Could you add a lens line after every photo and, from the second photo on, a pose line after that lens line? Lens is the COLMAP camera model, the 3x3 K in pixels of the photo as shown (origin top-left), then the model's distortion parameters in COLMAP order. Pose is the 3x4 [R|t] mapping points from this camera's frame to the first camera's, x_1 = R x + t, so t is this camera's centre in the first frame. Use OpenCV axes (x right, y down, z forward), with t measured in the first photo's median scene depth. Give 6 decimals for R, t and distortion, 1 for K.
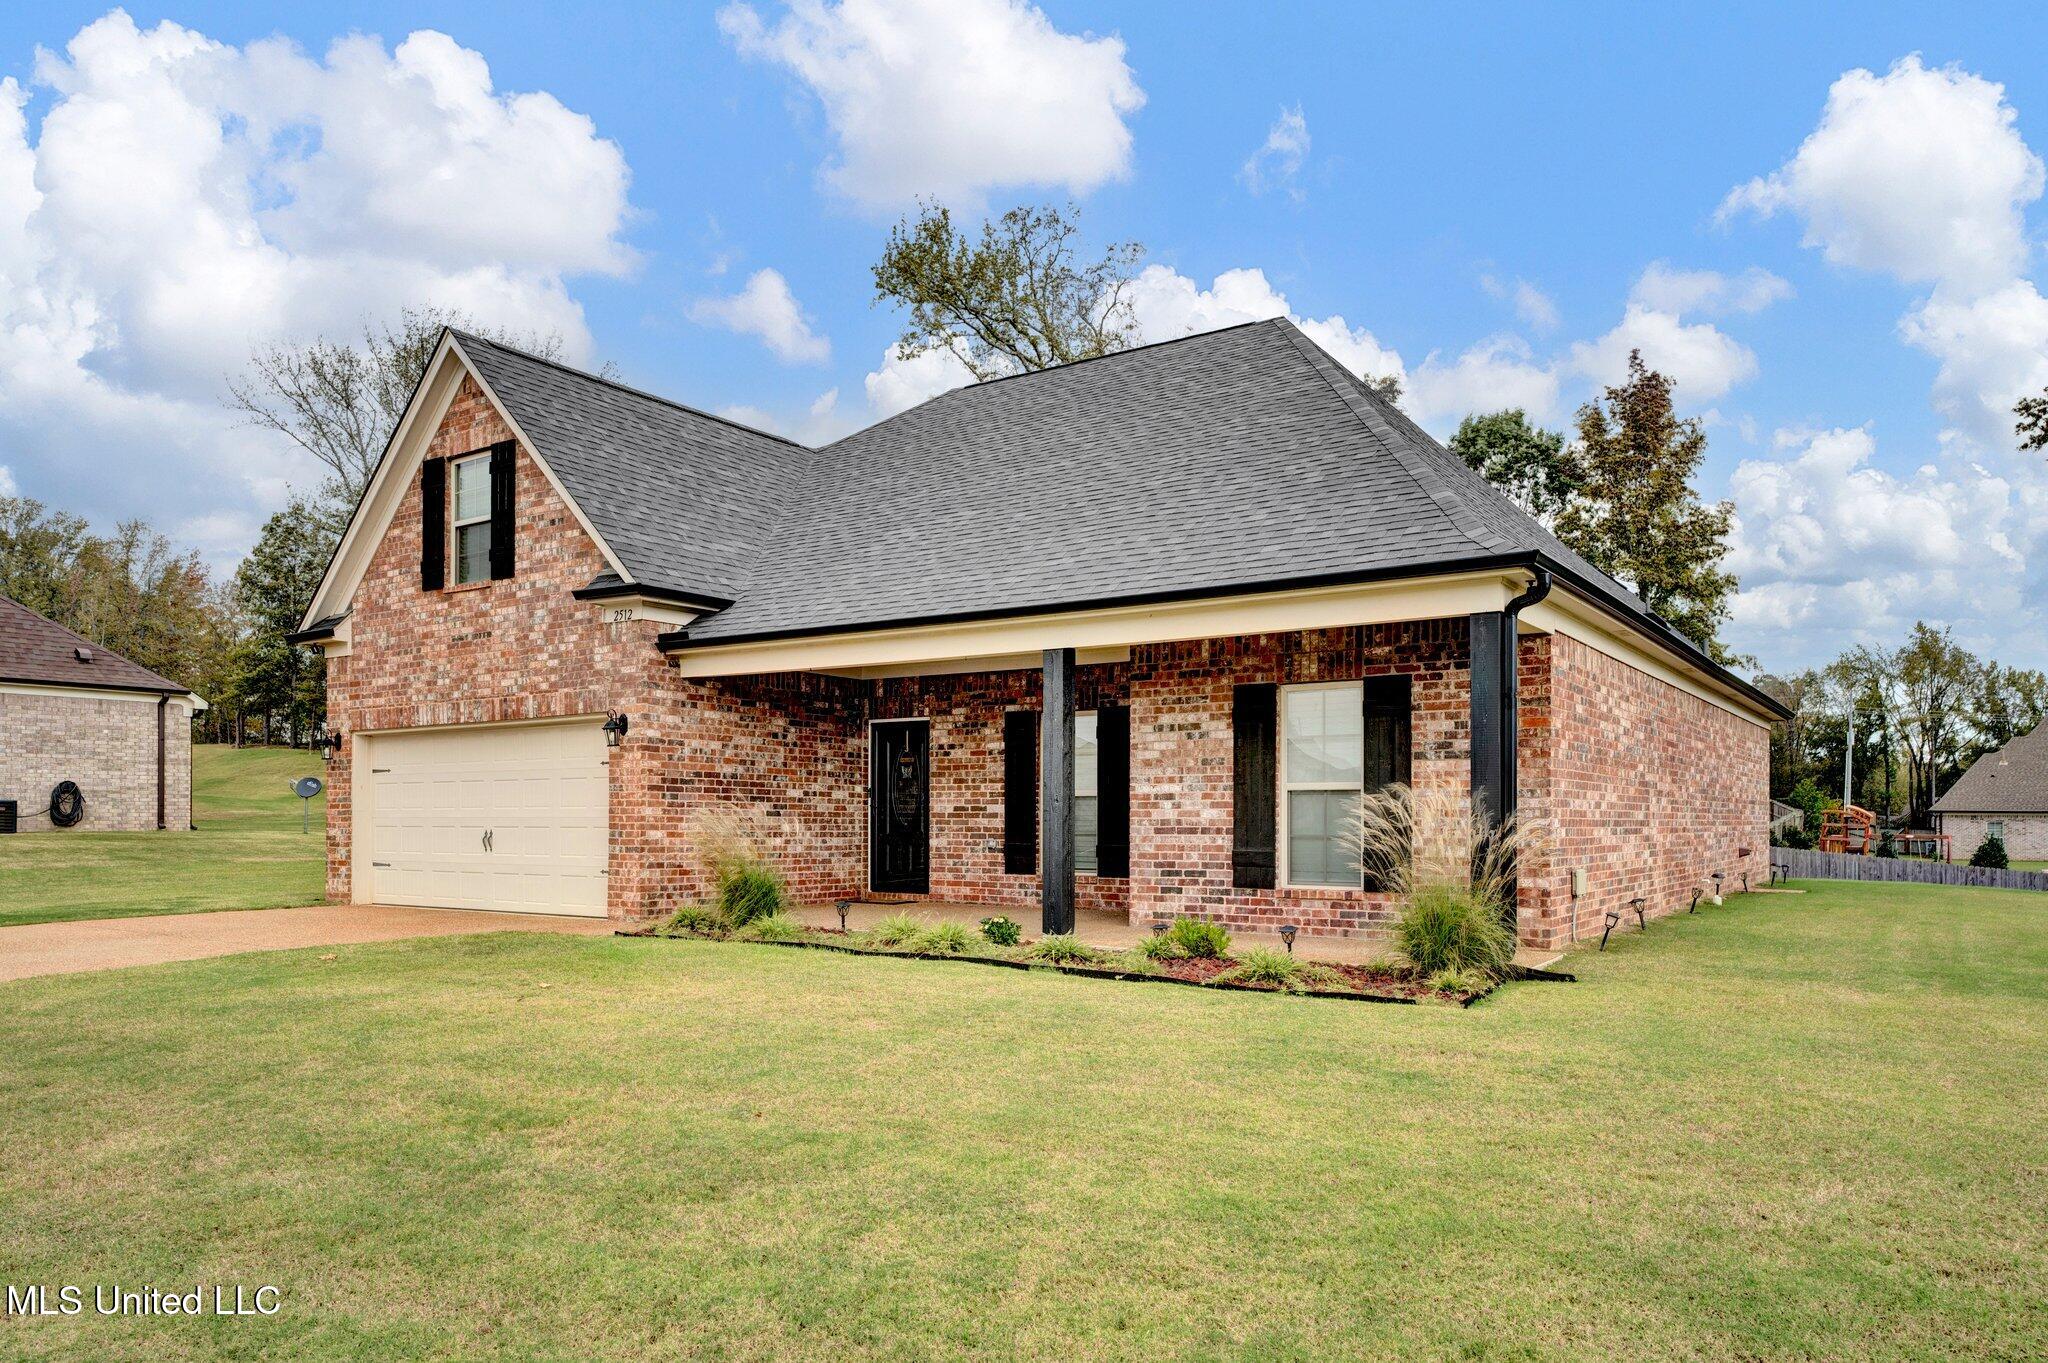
lens RADIAL K [[1358.0, 0, 1024.0], [0, 1358.0, 681.5], [0, 0, 1]] dist [0.001098, -0.000269]
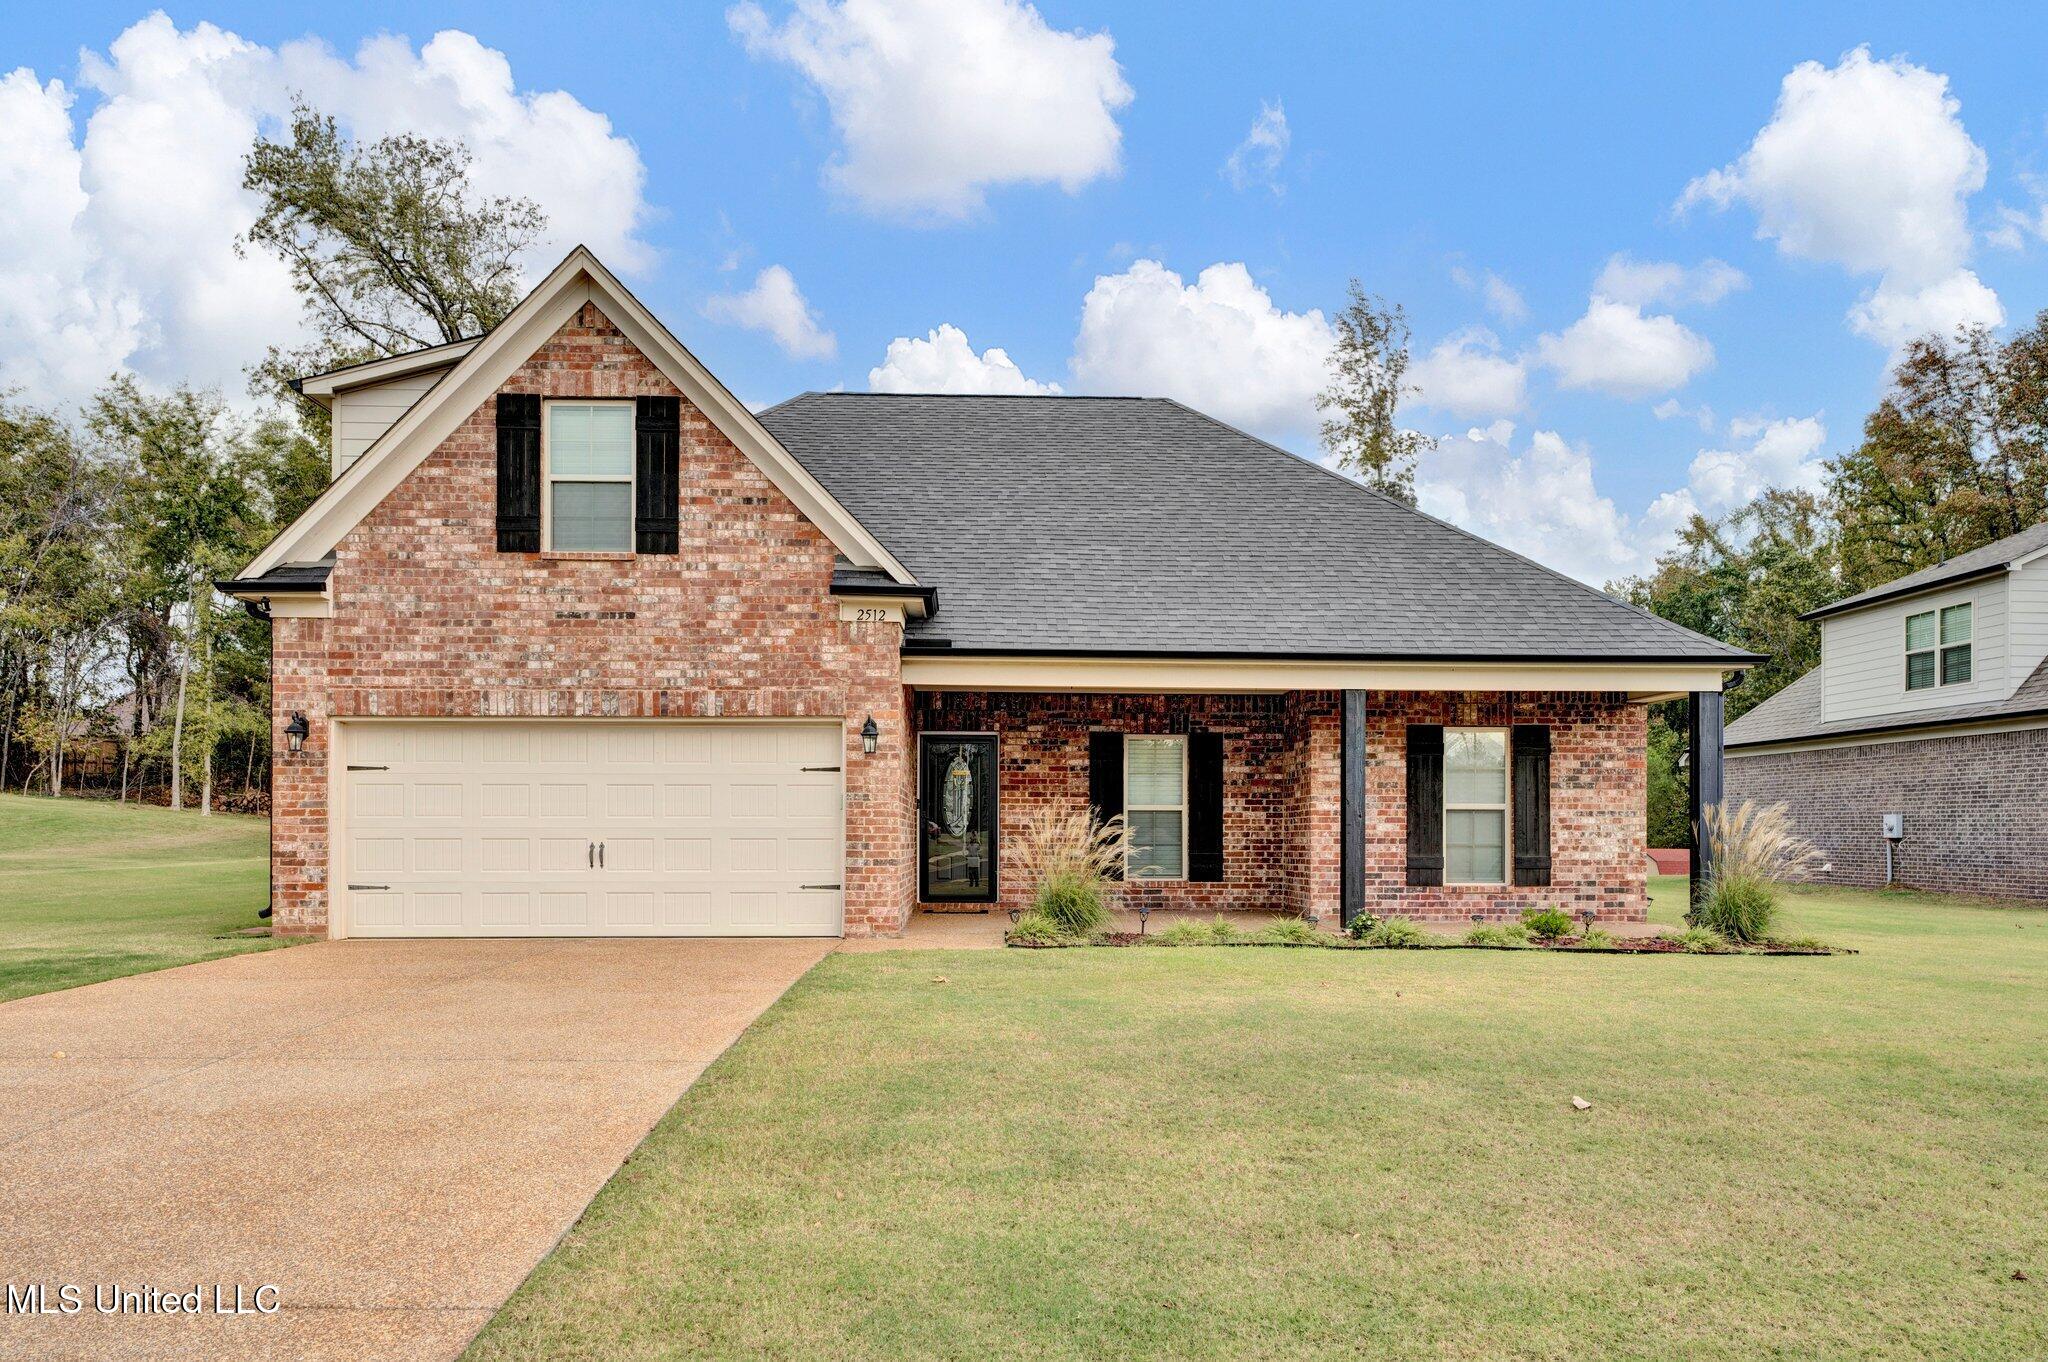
lens RADIAL K [[1358.7, 0, 1024.0], [0, 1358.7, 681.0], [0, 0, 1]] dist [0.007624, 0.000639]
pose [[0.805974, 0.066059, 0.588254, -0.715298], [-0.061913, 0.997711, -0.027212, 0.015218], [-0.588705, -0.014488, 0.808218, 0.159152]]
